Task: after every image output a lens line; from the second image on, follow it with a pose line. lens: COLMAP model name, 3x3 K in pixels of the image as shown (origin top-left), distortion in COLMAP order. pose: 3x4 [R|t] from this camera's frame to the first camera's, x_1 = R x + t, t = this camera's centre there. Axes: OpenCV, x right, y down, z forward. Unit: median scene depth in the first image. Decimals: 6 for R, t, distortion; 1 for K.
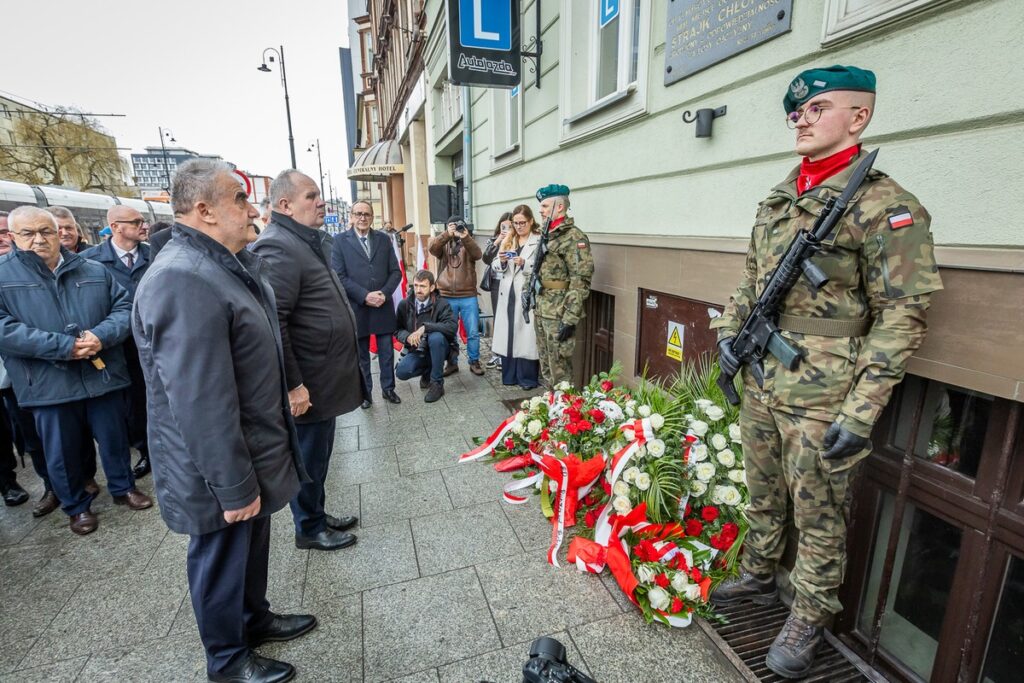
lens RADIAL K [[497.7, 0, 512.0], [0, 497.7, 341.5], [0, 0, 1]] dist [0.001125, 0.000564]
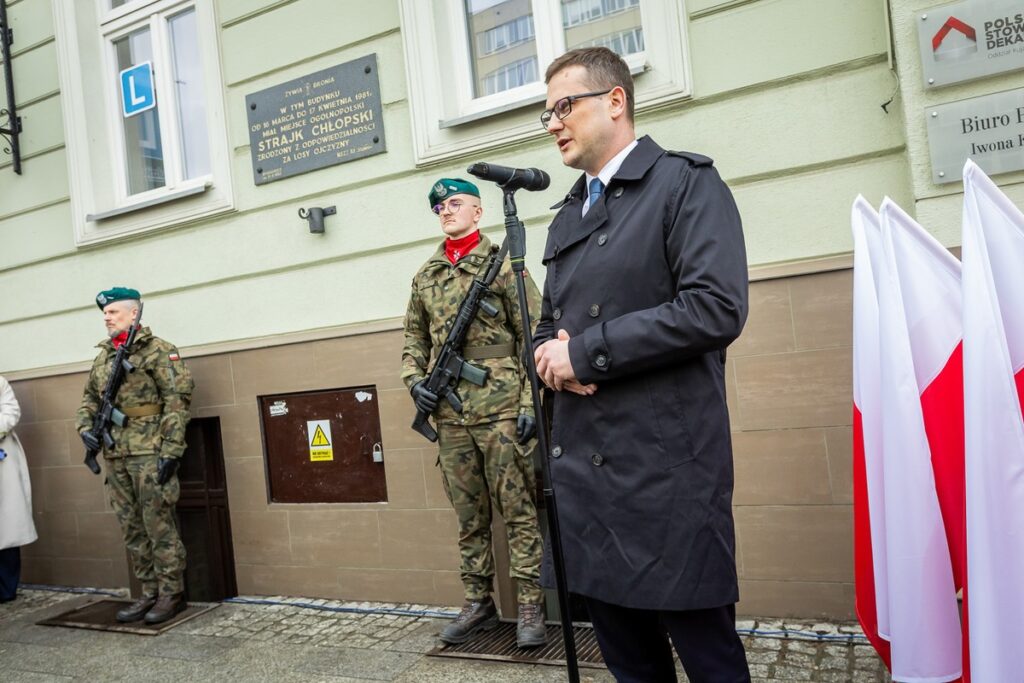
lens RADIAL K [[683.0, 0, 512.0], [0, 683.0, 341.5], [0, 0, 1]] dist [0.005395, 0.005348]
pose [[0.695561, -0.062705, 0.715725, -0.463308], [0.256232, 0.952328, -0.165579, 0.182078], [-0.671223, 0.298562, 0.678469, -0.213880]]
